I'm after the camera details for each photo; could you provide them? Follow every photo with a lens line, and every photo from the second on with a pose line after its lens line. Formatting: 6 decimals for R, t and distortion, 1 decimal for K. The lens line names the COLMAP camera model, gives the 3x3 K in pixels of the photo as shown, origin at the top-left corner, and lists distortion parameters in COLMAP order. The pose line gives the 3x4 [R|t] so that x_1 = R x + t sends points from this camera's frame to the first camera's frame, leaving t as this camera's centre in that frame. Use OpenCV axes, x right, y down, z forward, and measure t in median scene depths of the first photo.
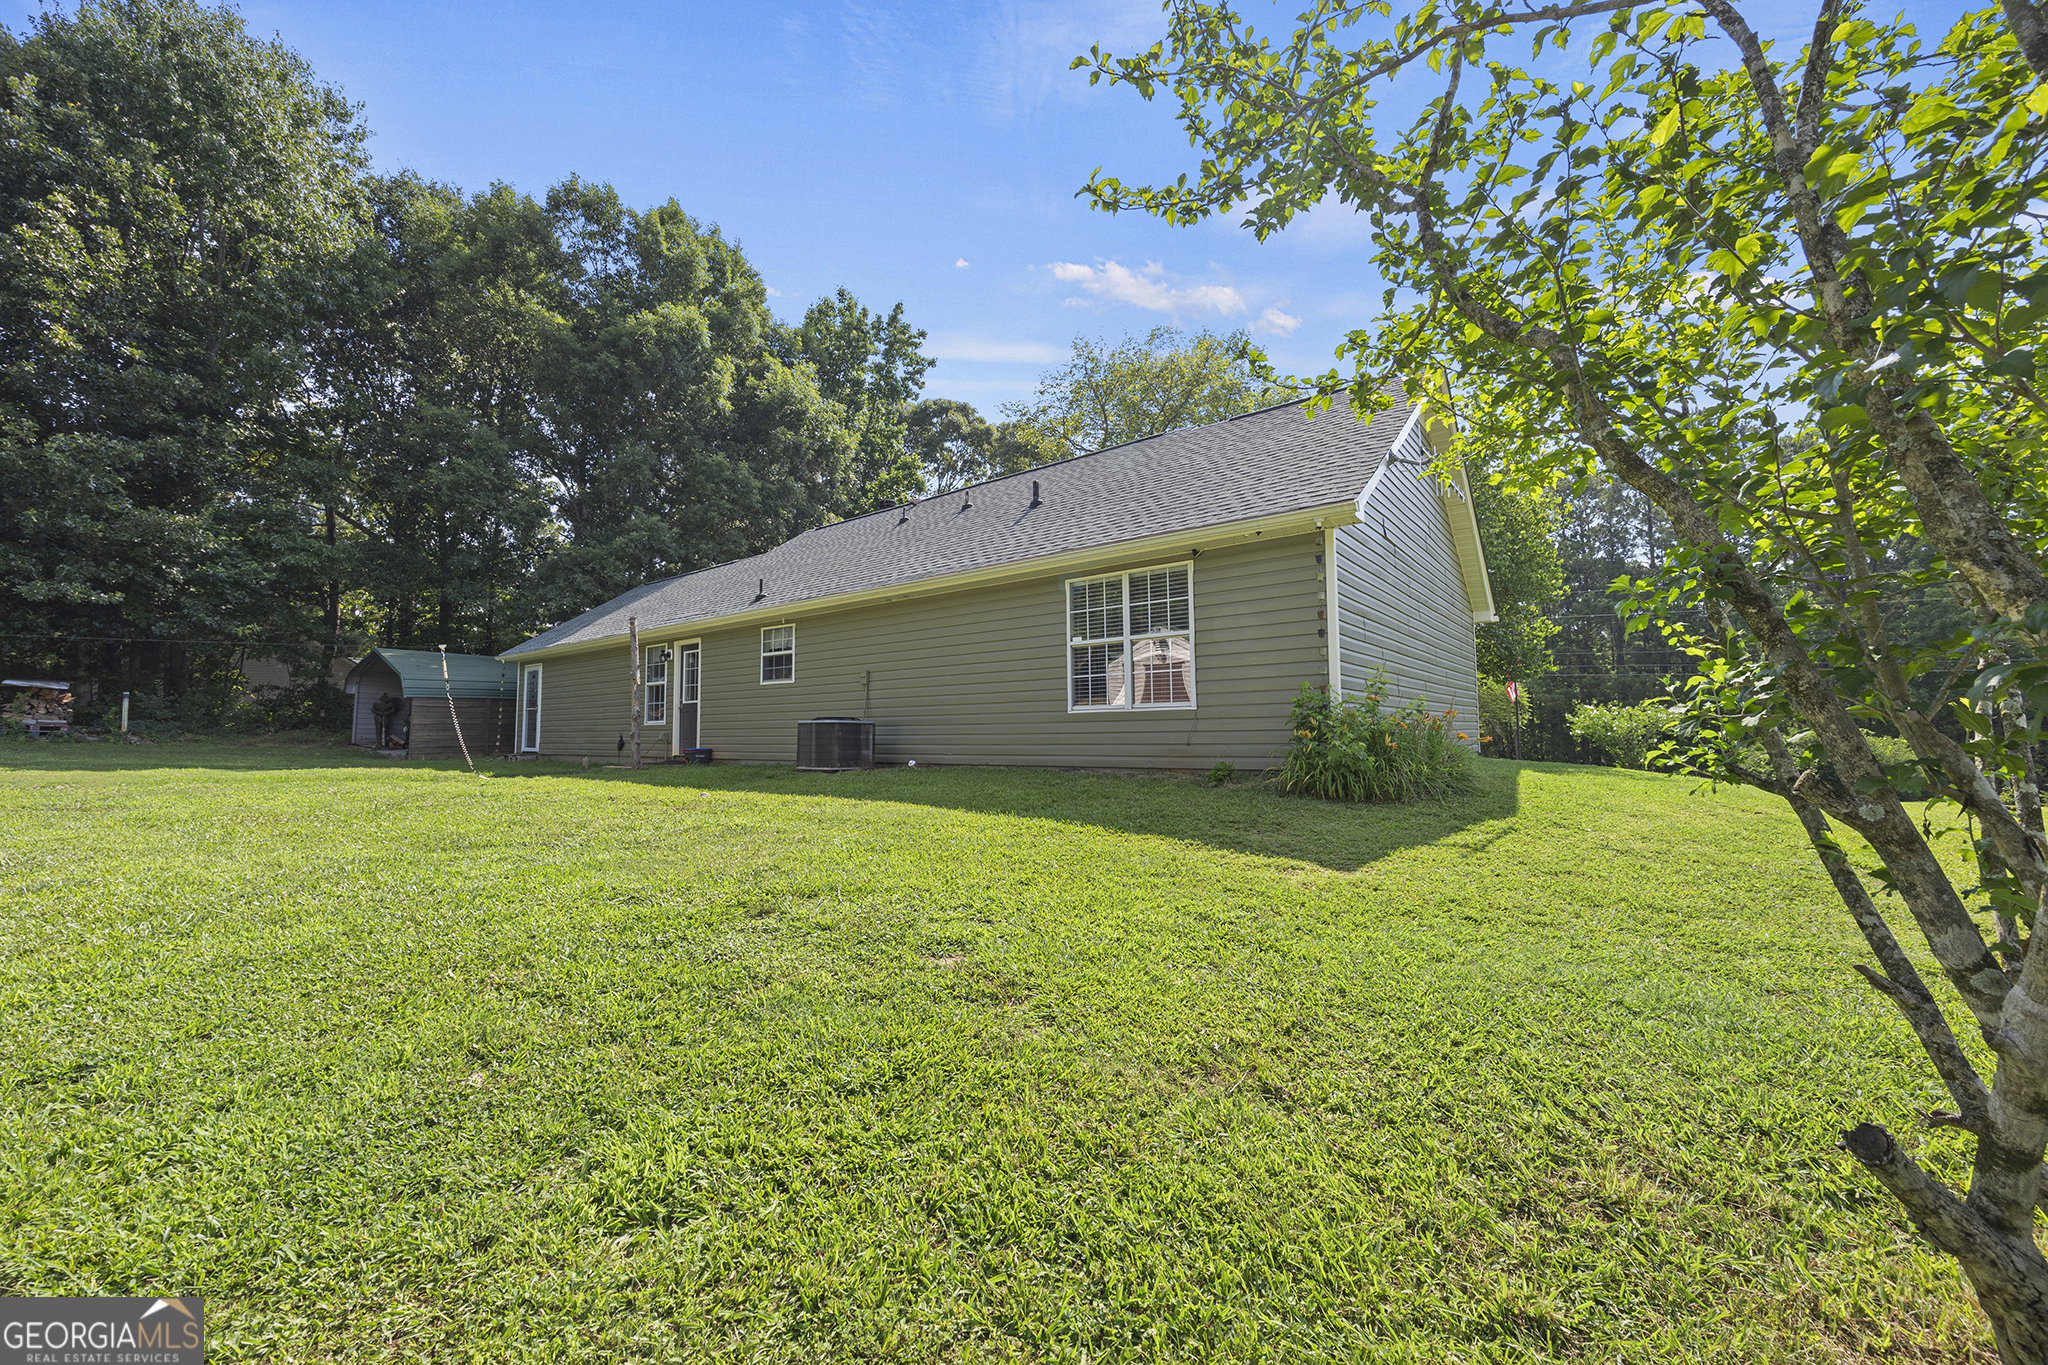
lens RADIAL K [[771.0, 0, 1024.0], [0, 771.0, 682.5], [0, 0, 1]] dist [0.000269, -0.000028]
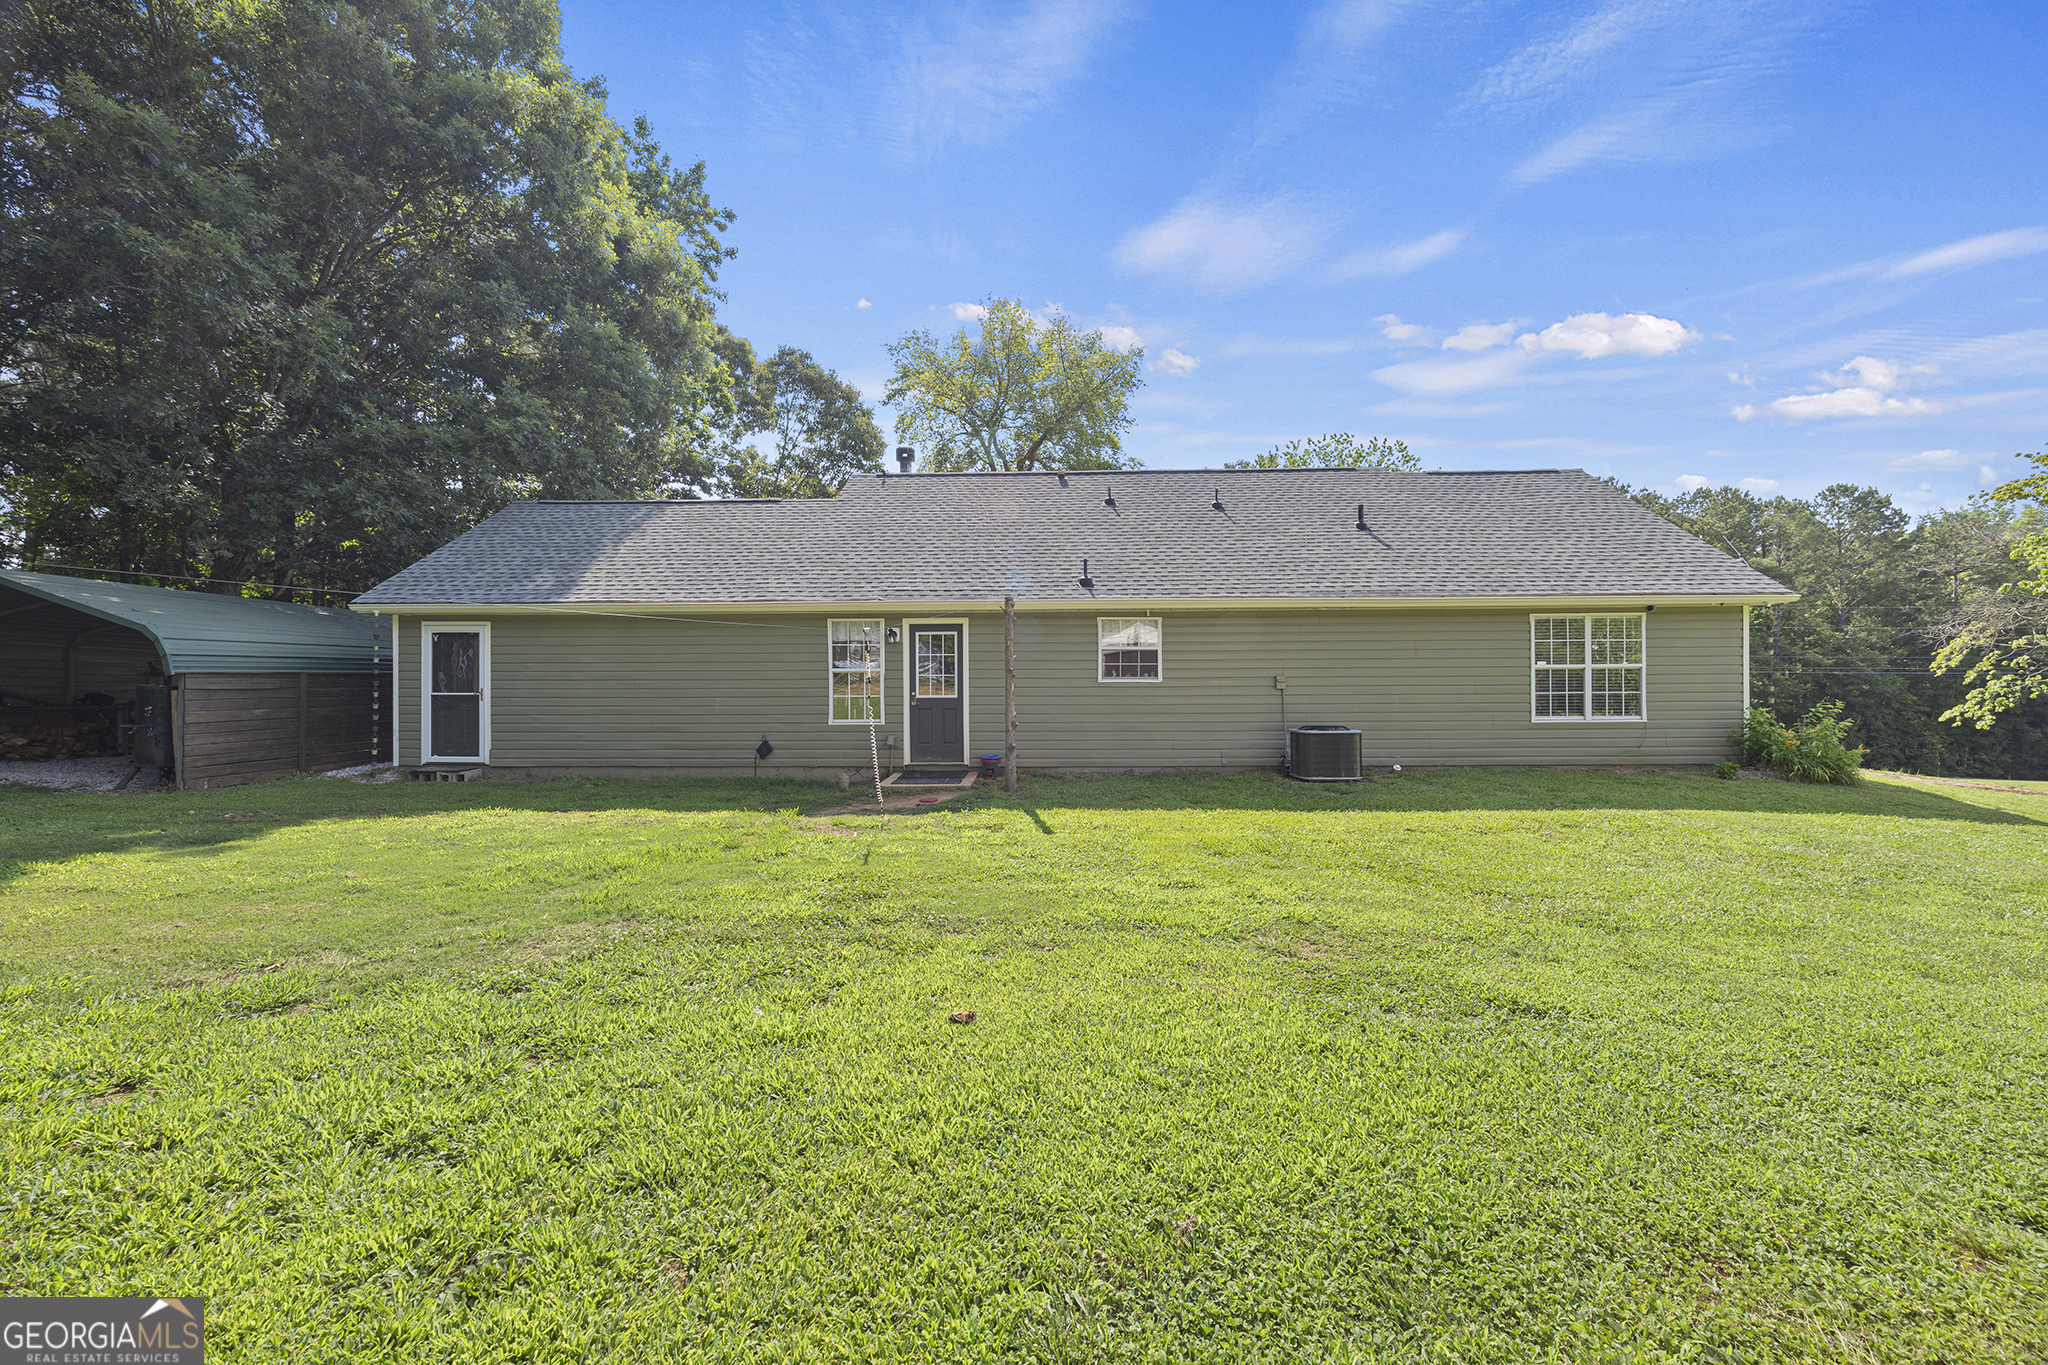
lens RADIAL K [[771.0, 0, 1024.0], [0, 771.0, 682.5], [0, 0, 1]] dist [0.000269, -0.000028]
pose [[0.791993, 0.005355, 0.610506, -1.291501], [-0.040151, 0.998254, 0.043331, -0.043705], [-0.609208, -0.058830, 0.790825, 0.503206]]
